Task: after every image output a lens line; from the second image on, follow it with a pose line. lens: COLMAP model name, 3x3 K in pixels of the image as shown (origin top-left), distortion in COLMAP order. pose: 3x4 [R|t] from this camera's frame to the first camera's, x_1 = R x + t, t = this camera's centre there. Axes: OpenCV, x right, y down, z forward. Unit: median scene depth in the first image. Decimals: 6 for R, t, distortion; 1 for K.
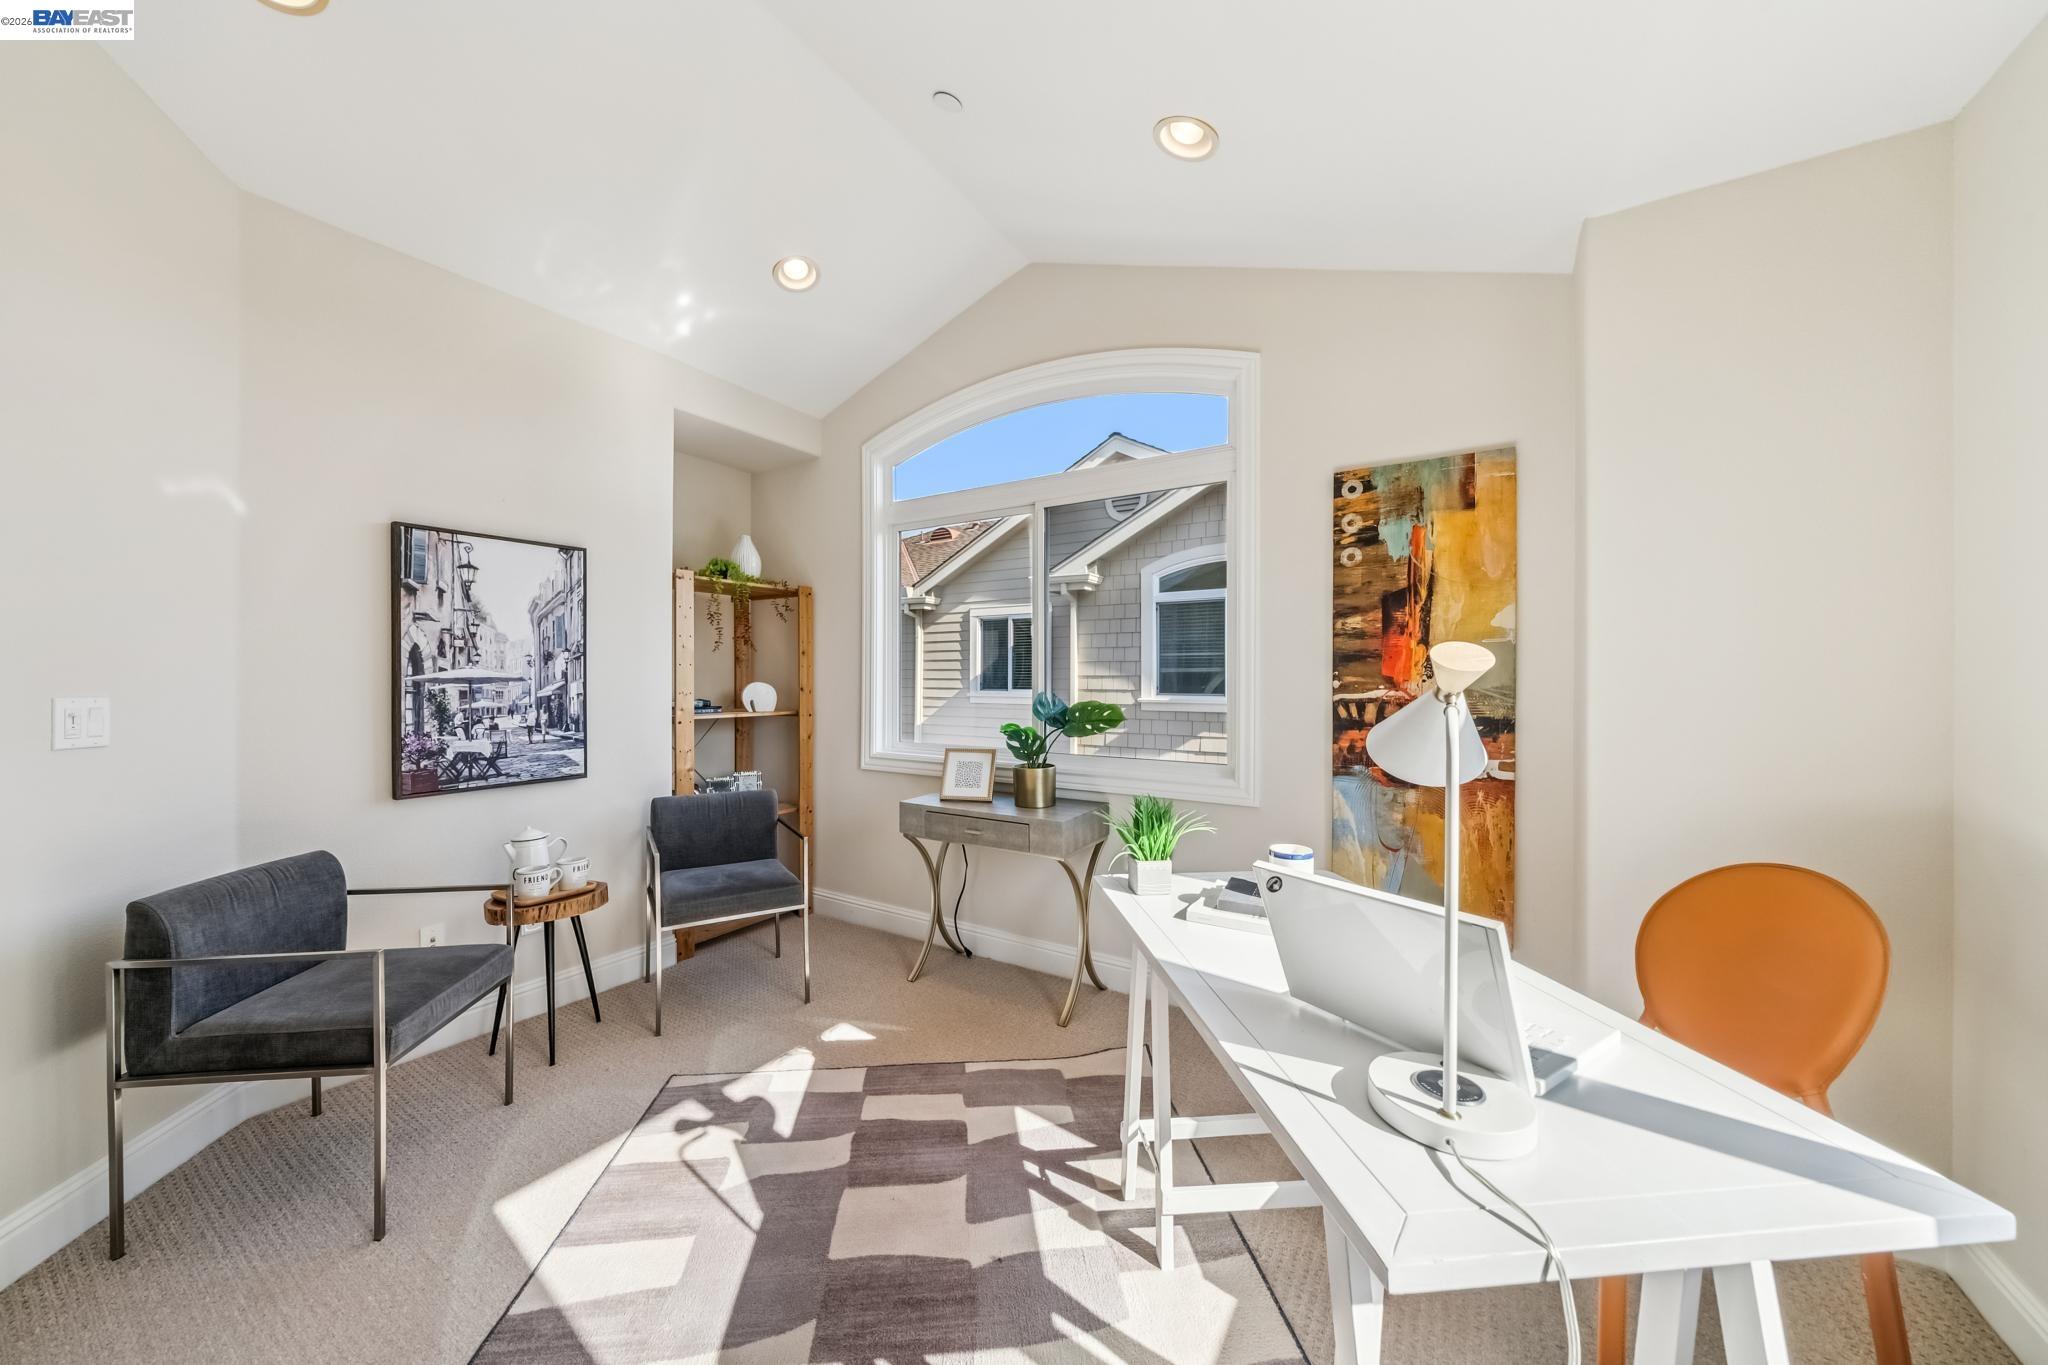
lens RADIAL K [[726.4, 0, 1016.5], [0, 726.4, 675.8], [0, 0, 1]] dist [-0.002092, -0.000202]
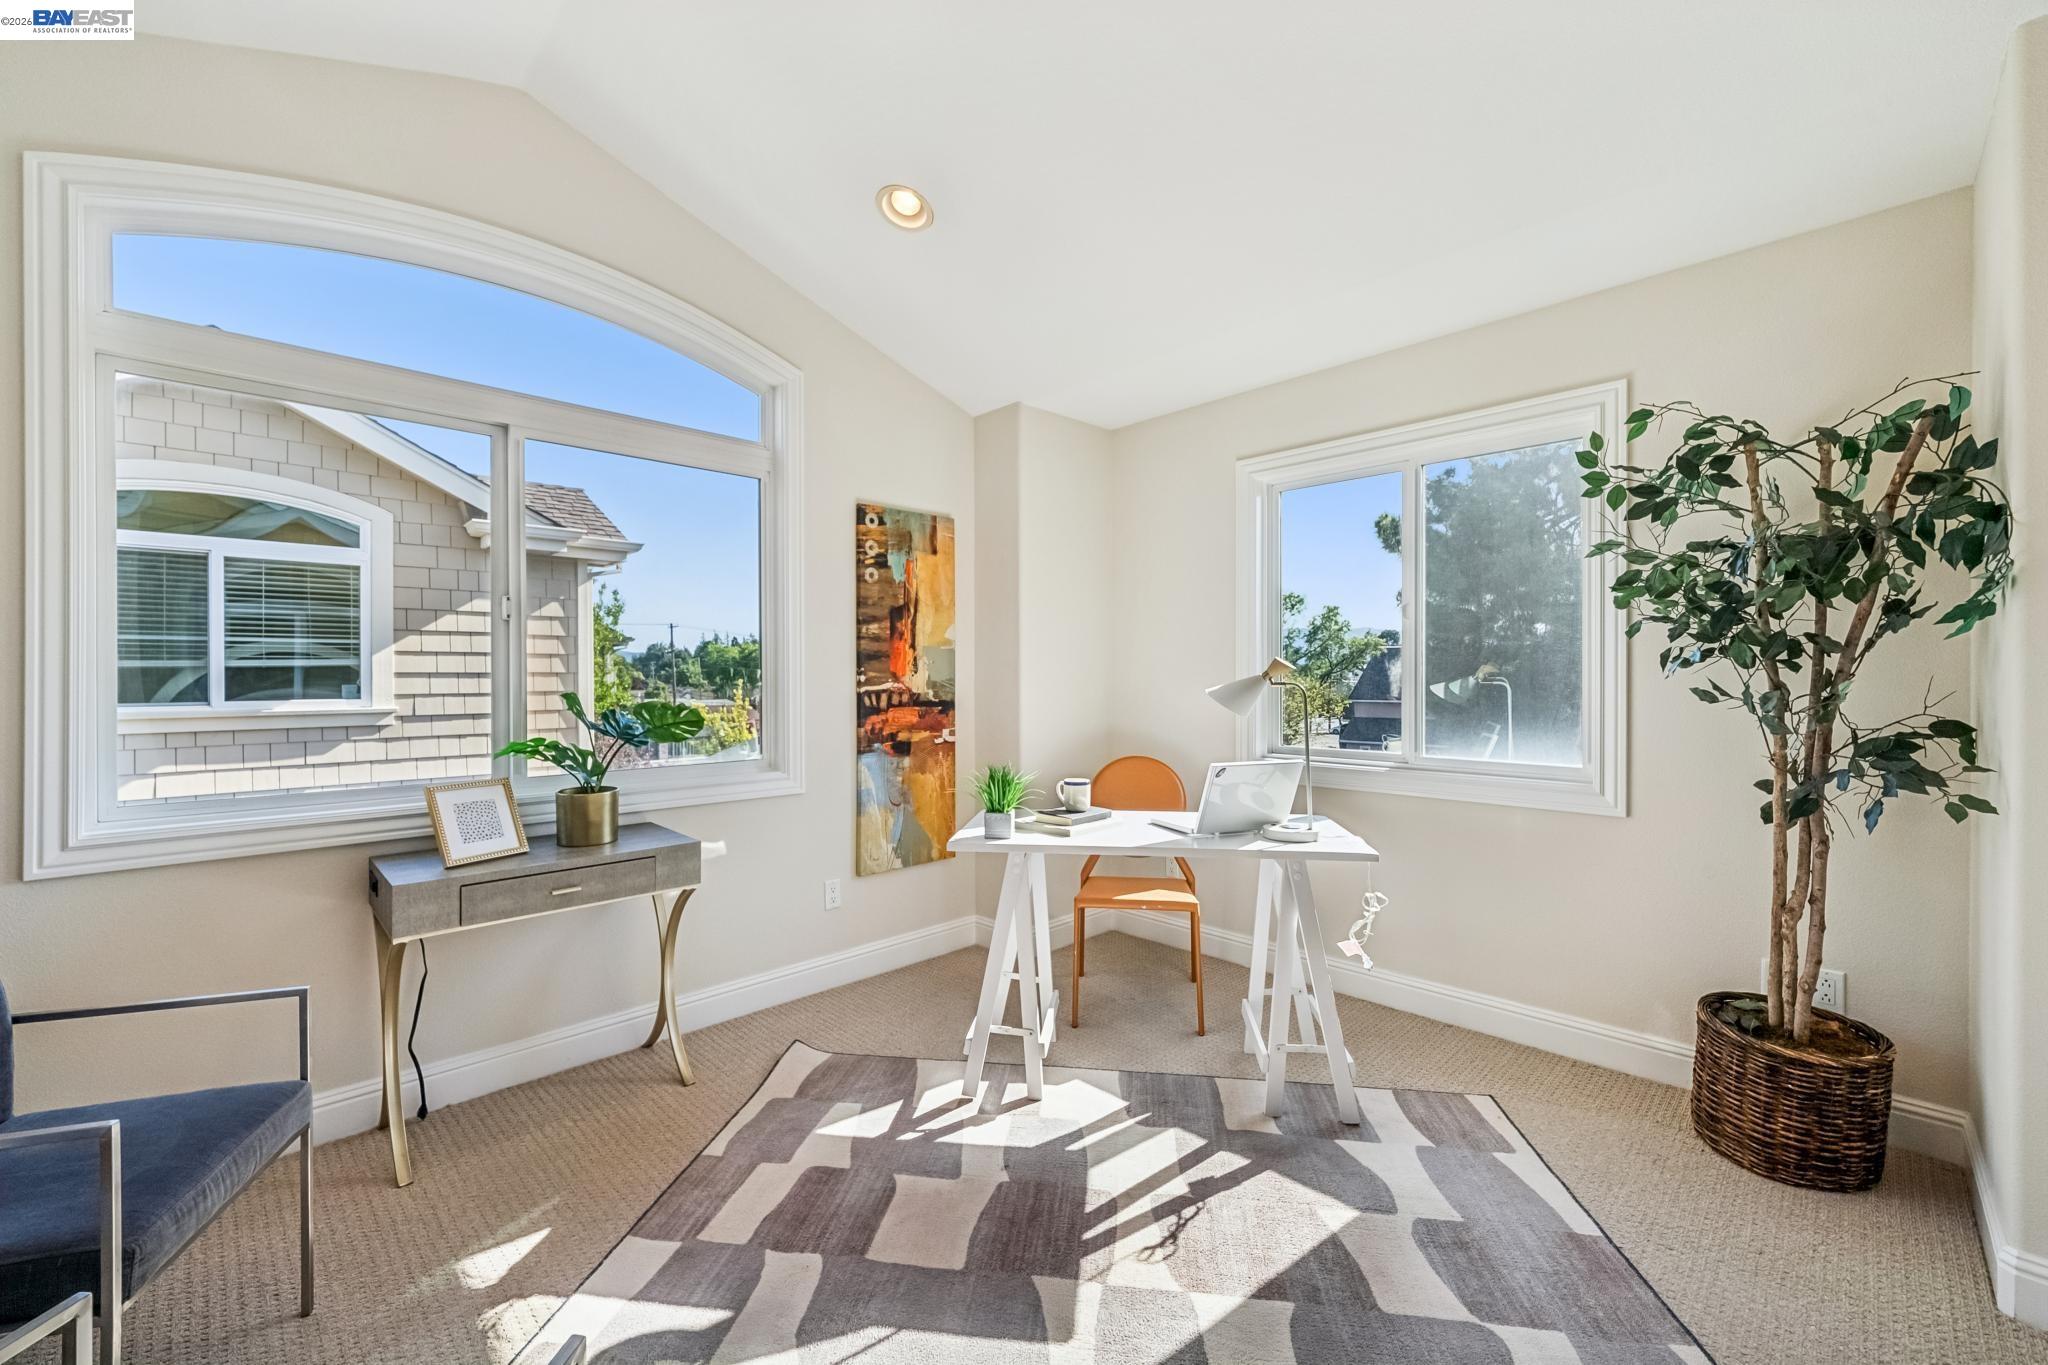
lens RADIAL K [[836.5, 0, 1021.6], [0, 836.5, 675.3], [0, 0, 1]] dist [-0.000340, 0.000042]
pose [[0.214510, -0.002915, 0.976718, -0.898814], [0.001211, 0.999996, 0.002718, 0.002849], [-0.976721, 0.000600, 0.214512, 0.458697]]
